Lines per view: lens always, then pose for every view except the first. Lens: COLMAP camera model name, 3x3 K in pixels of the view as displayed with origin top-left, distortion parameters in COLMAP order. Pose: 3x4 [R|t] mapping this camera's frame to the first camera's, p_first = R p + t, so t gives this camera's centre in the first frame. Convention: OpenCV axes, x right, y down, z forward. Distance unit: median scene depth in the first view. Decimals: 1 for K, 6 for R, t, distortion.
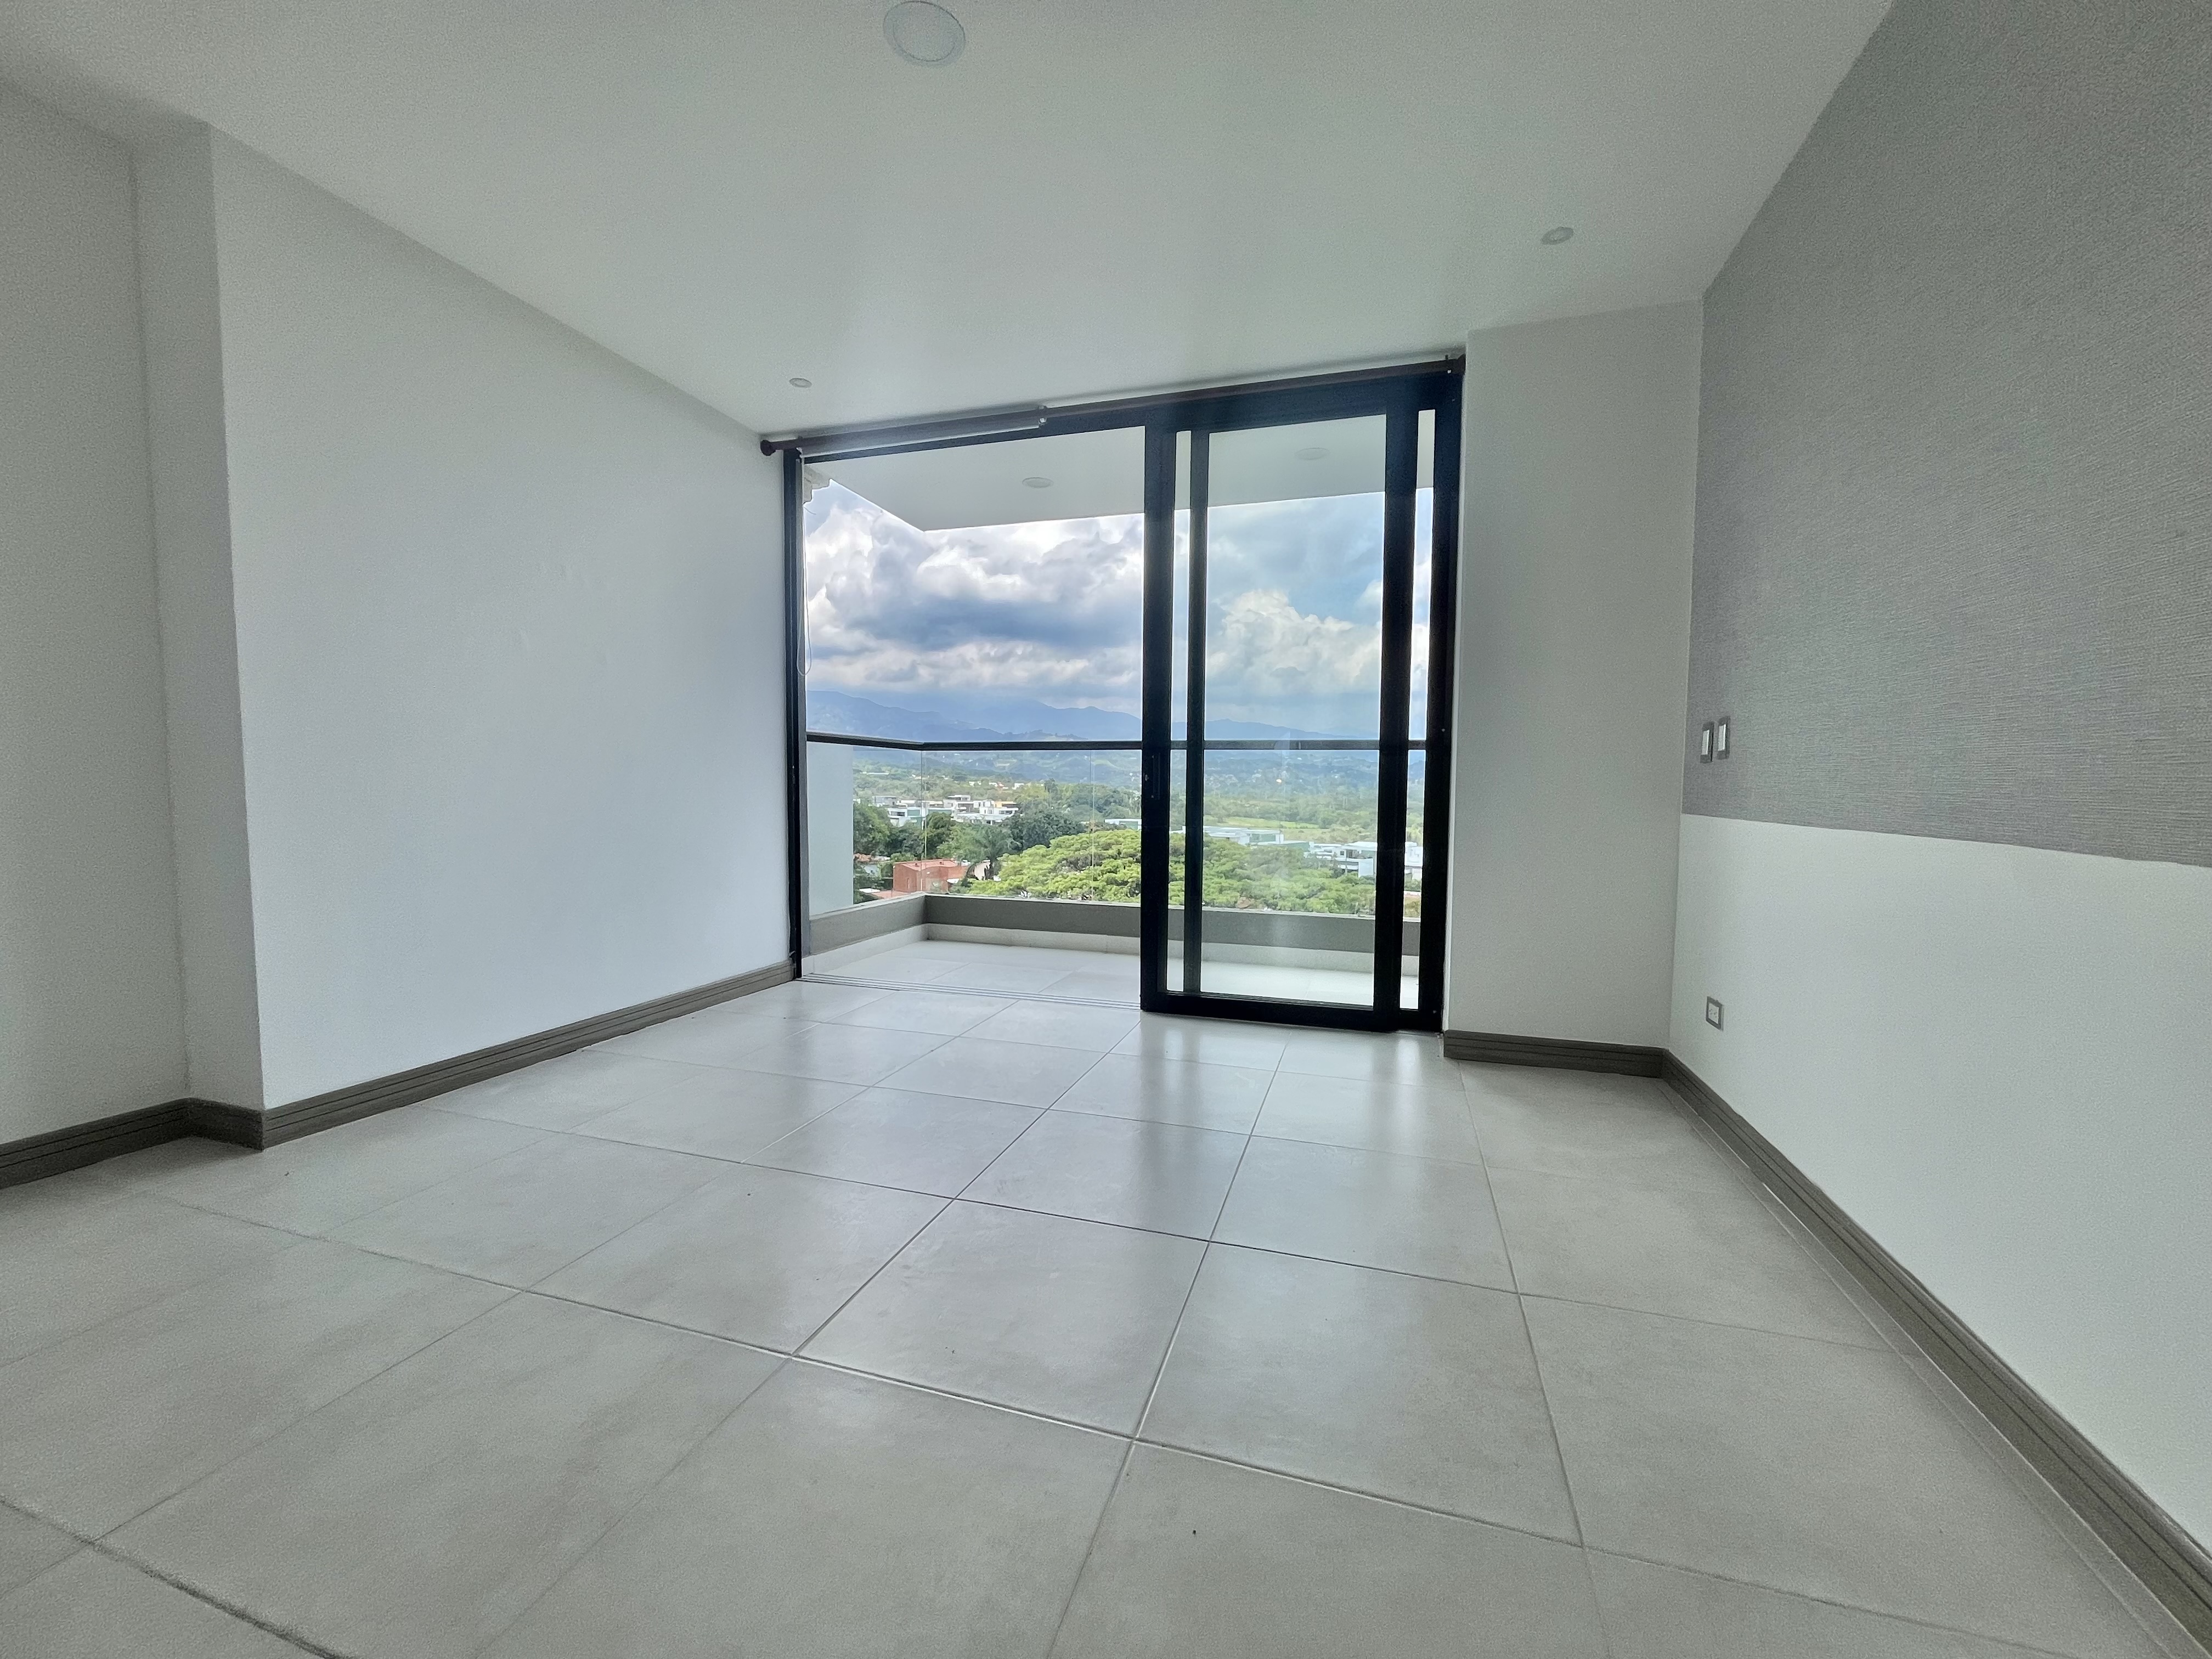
lens RADIAL K [[891.1, 0, 1106.4], [0, 891.1, 846.7], [0, 0, 1]] dist [0.001264, 0.000016]
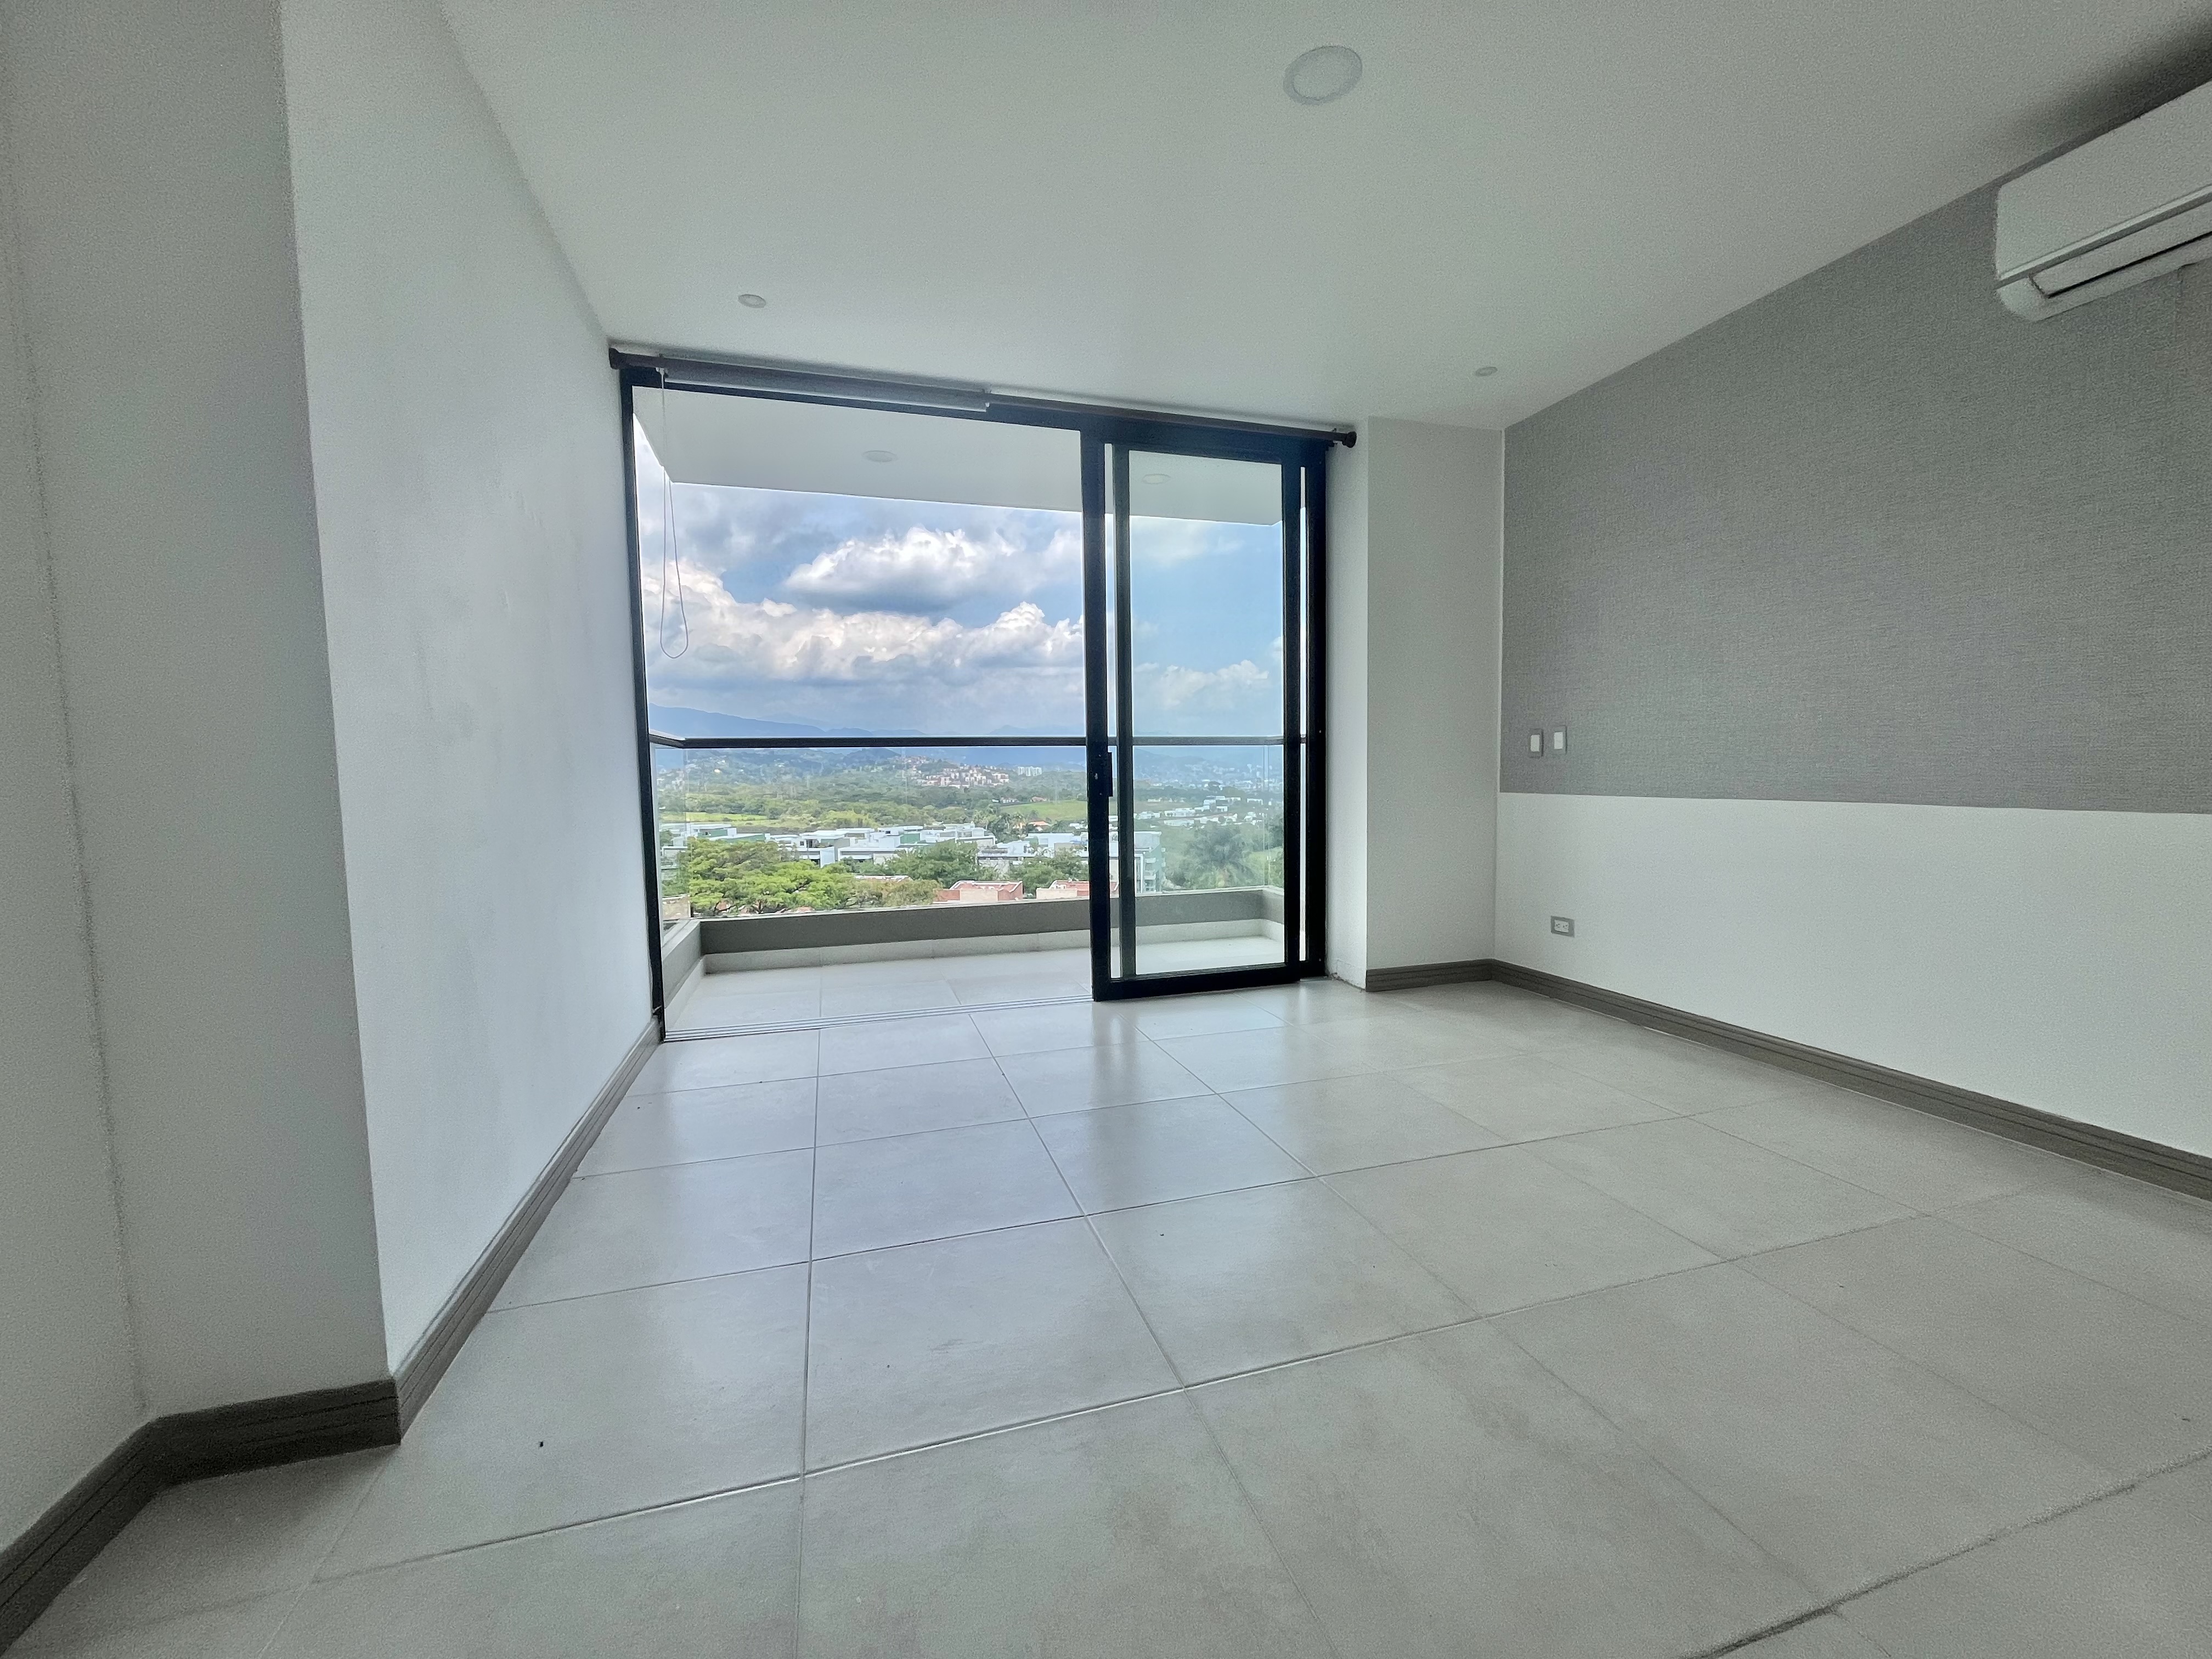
lens RADIAL K [[892.4, 0, 1102.5], [0, 892.4, 833.8], [0, 0, 1]] dist [-0.003260, -0.000908]
pose [[0.826096, -0.061231, 0.560193, -0.375251], [0.061792, 0.997928, 0.017953, -0.018782], [-0.560132, 0.019784, 0.828167, 0.101333]]
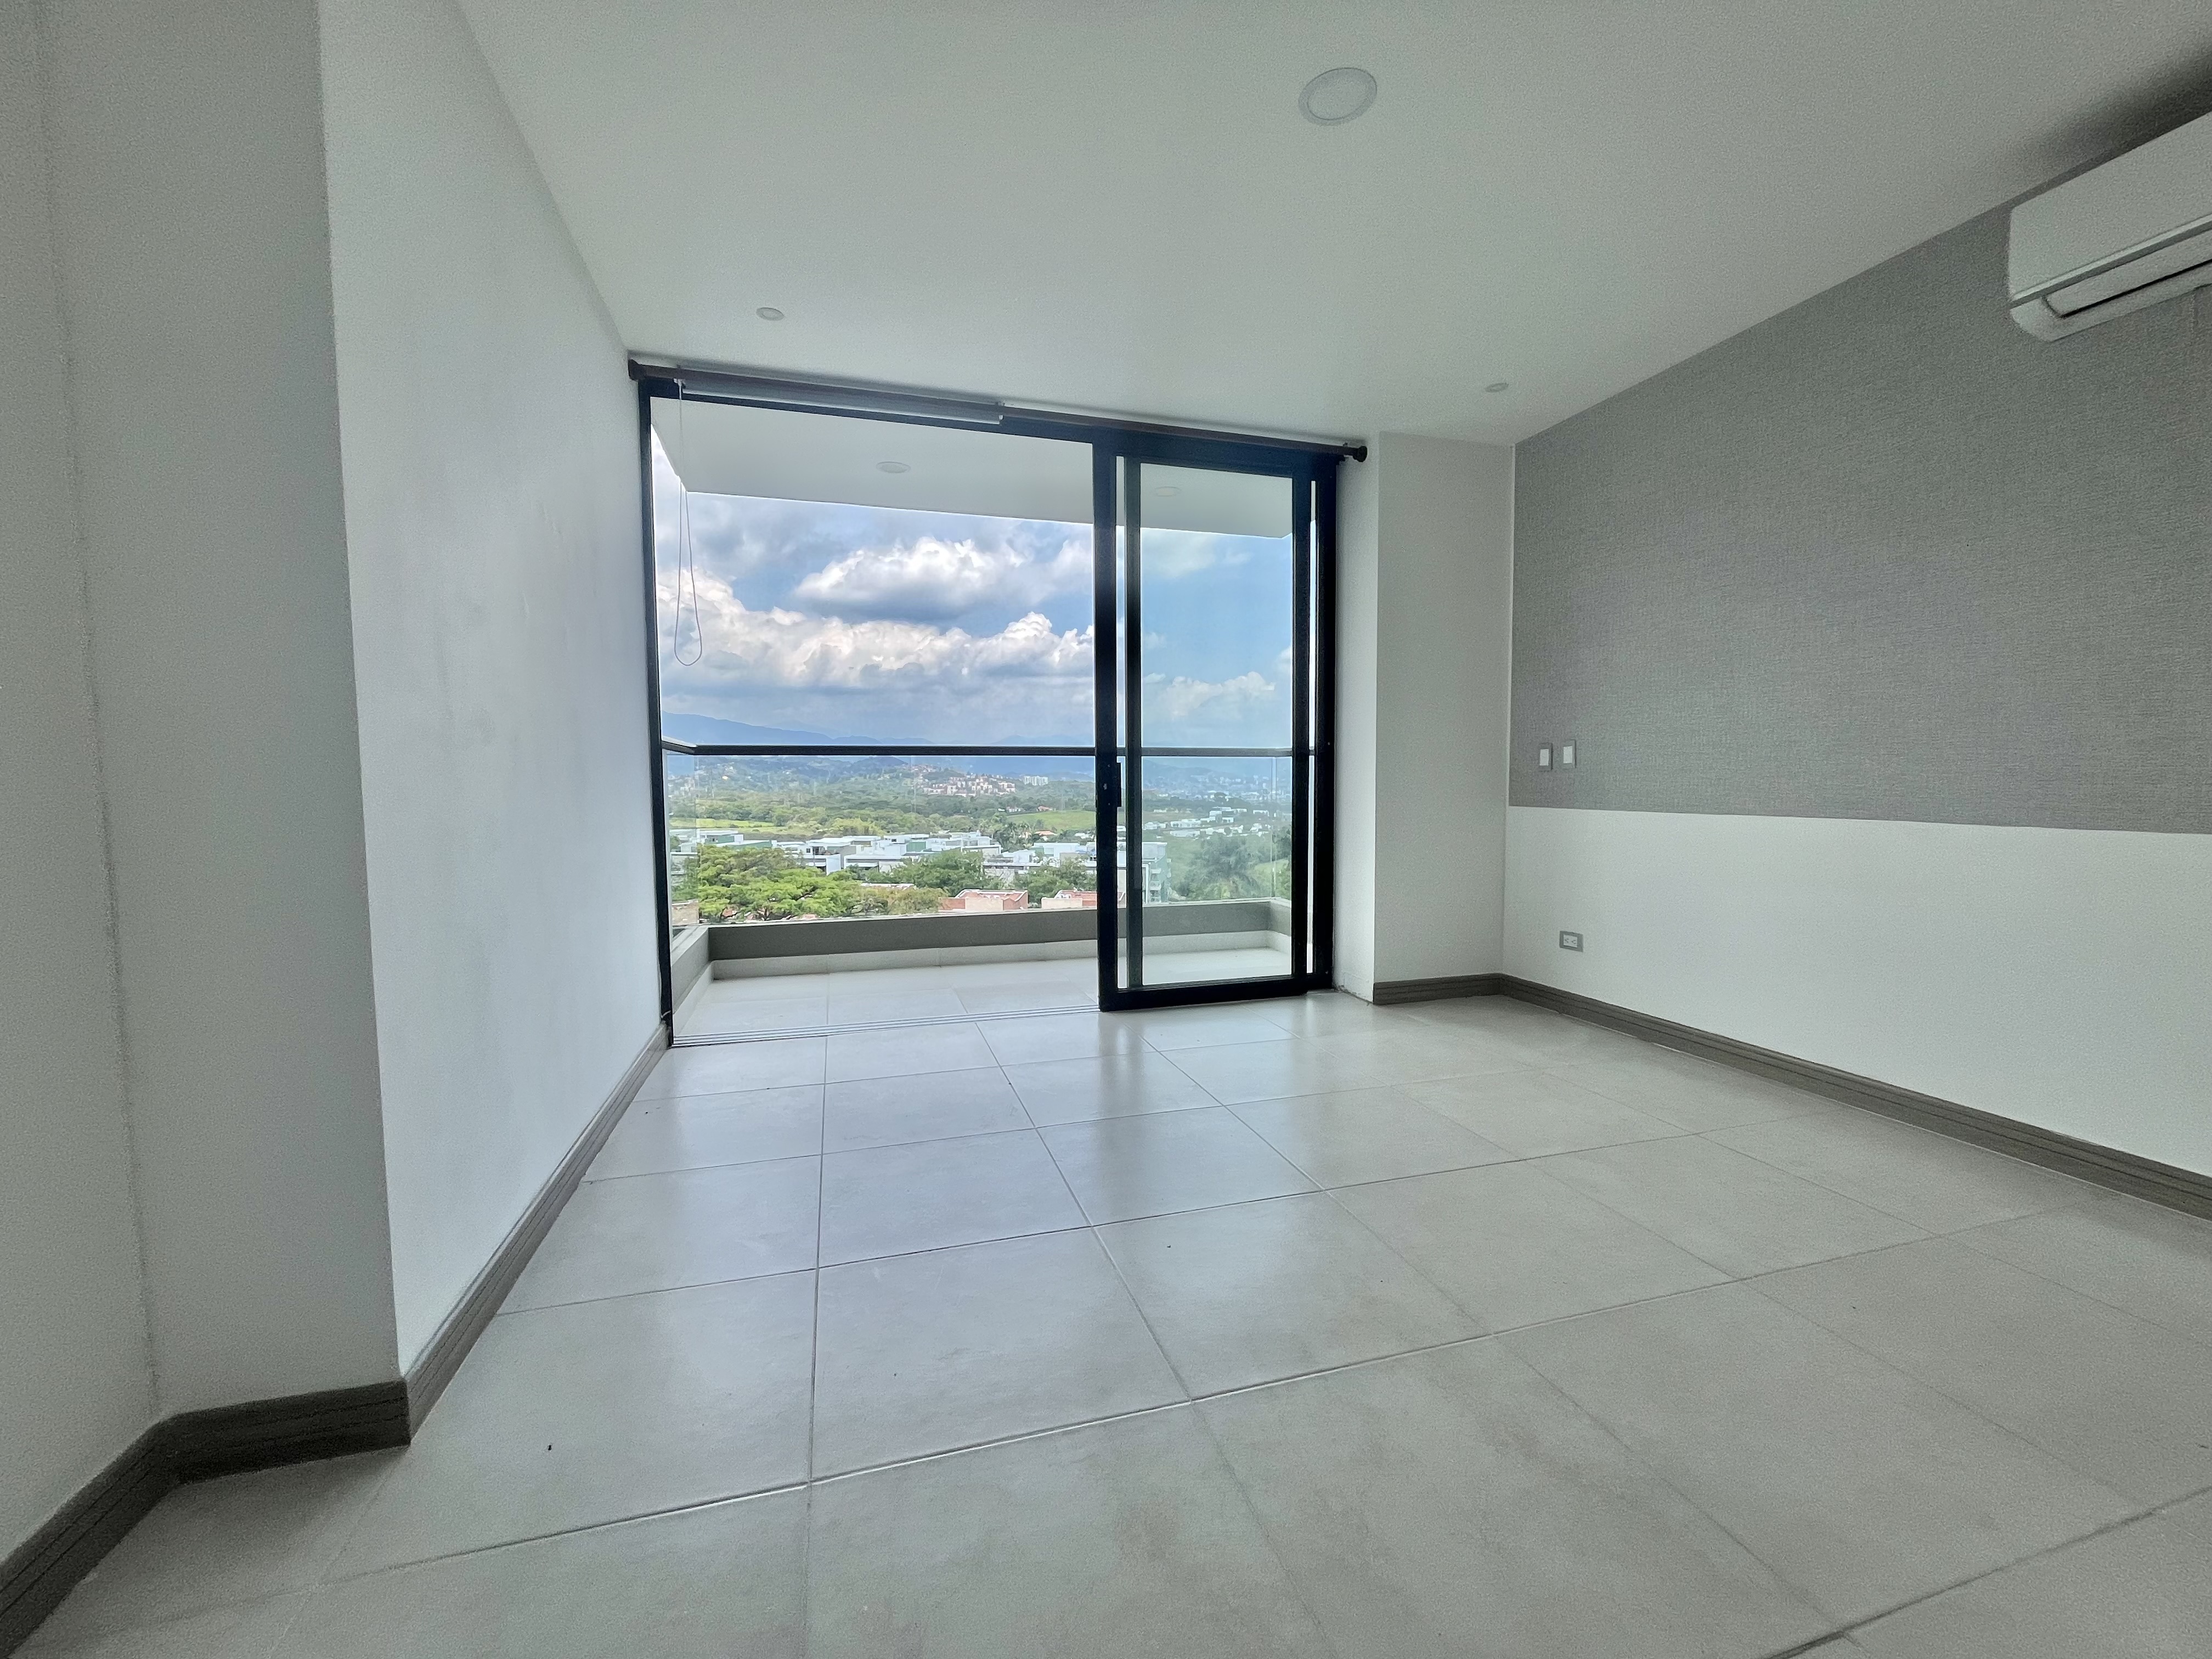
lens RADIAL K [[892.4, 0, 1102.5], [0, 892.4, 833.8], [0, 0, 1]] dist [-0.003260, -0.000908]
pose [[0.830205, -0.047069, 0.555468, -0.377648], [0.052356, 0.998608, 0.006368, -0.018955], [-0.554994, 0.023795, 0.831514, 0.101545]]
